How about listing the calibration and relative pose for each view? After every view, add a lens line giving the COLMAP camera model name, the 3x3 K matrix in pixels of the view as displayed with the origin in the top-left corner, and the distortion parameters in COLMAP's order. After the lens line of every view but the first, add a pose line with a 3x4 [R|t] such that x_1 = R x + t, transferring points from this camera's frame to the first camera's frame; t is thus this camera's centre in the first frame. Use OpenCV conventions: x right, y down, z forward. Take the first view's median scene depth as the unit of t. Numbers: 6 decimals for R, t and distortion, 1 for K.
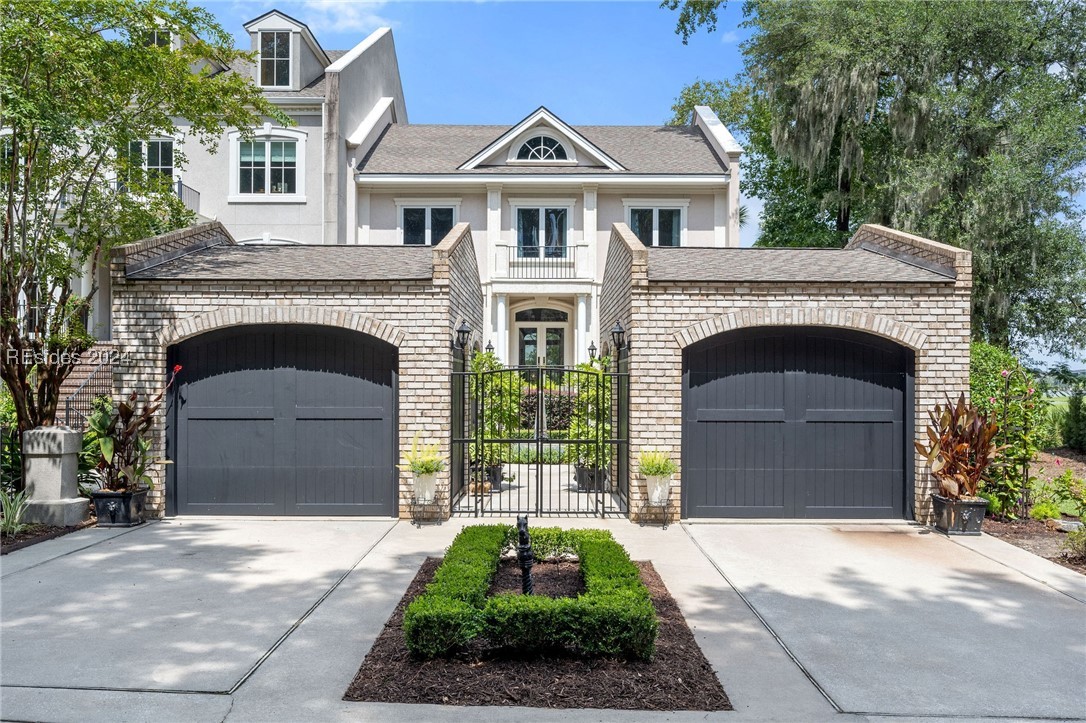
lens RADIAL K [[937.7, 0, 543.0], [0, 937.7, 361.7], [0, 0, 1]] dist [0.000965, 0.000049]
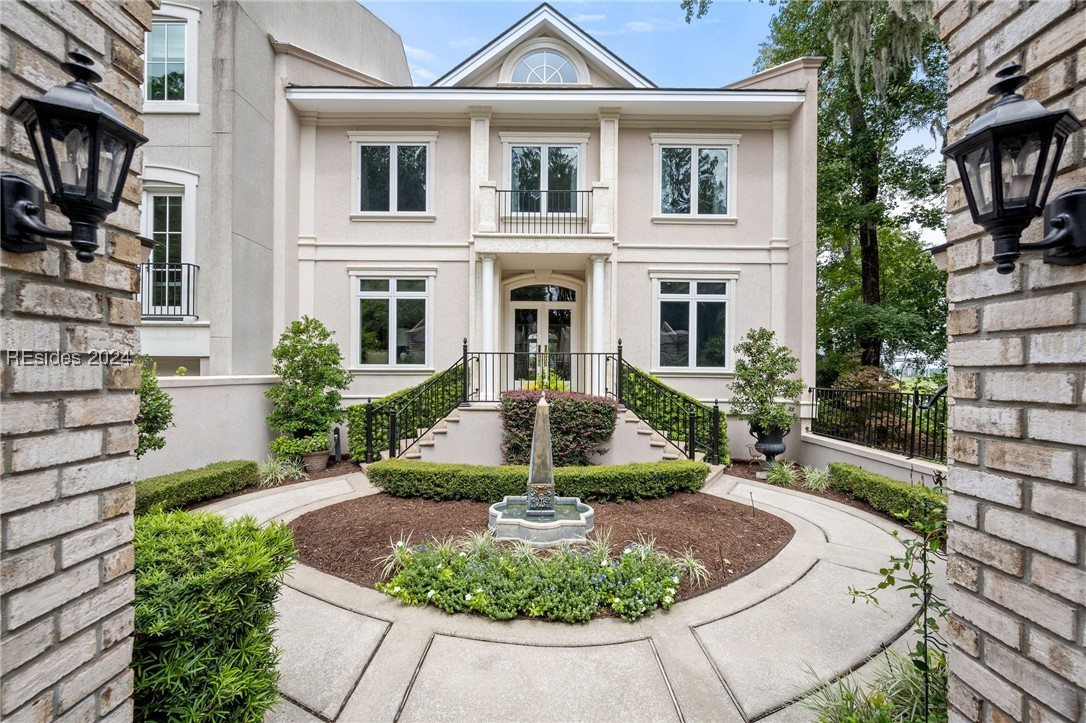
lens RADIAL K [[473.7, 0, 544.2], [0, 473.7, 366.0], [0, 0, 1]] dist [-0.001578, -0.000066]
pose [[0.999989, 0.004778, -0.000395, -0.000179], [-0.004779, 0.999986, -0.002473, 0.013225], [0.000383, 0.002475, 0.999997, 0.622337]]
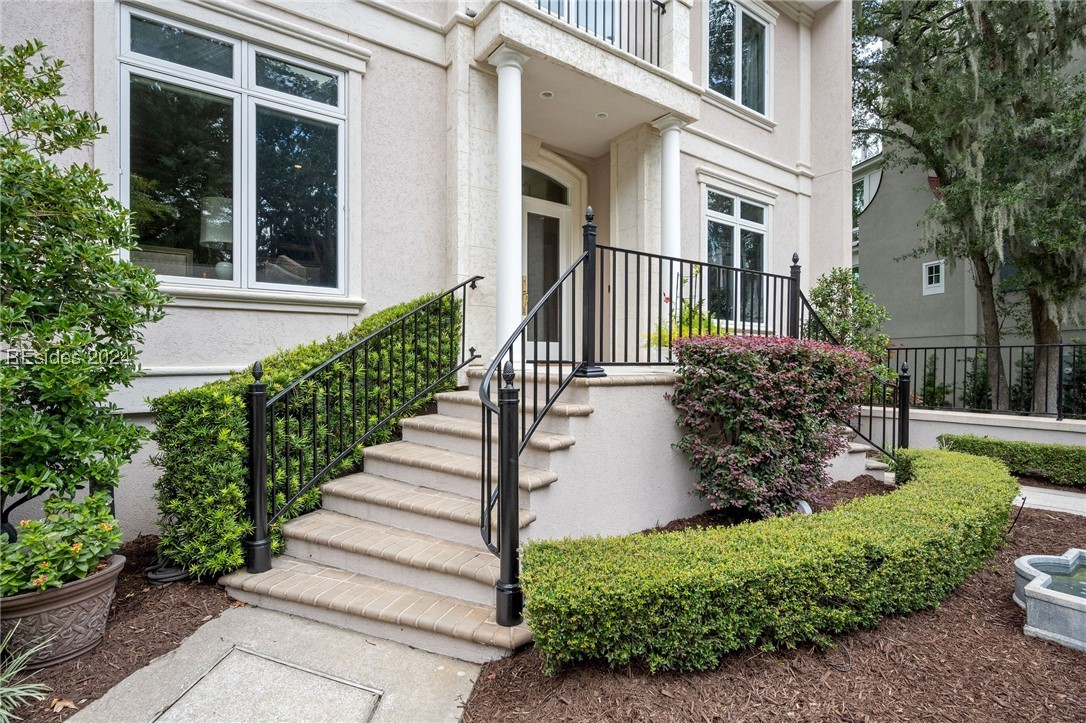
lens RADIAL K [[523.6, 0, 543.0], [0, 523.6, 364.0], [0, 0, 1]] dist [0.005888, 0.000354]
pose [[0.802005, -0.004875, 0.597297, -0.138955], [-0.002489, 0.999931, 0.011503, 0.033017], [-0.597312, -0.010712, 0.801938, 0.818895]]
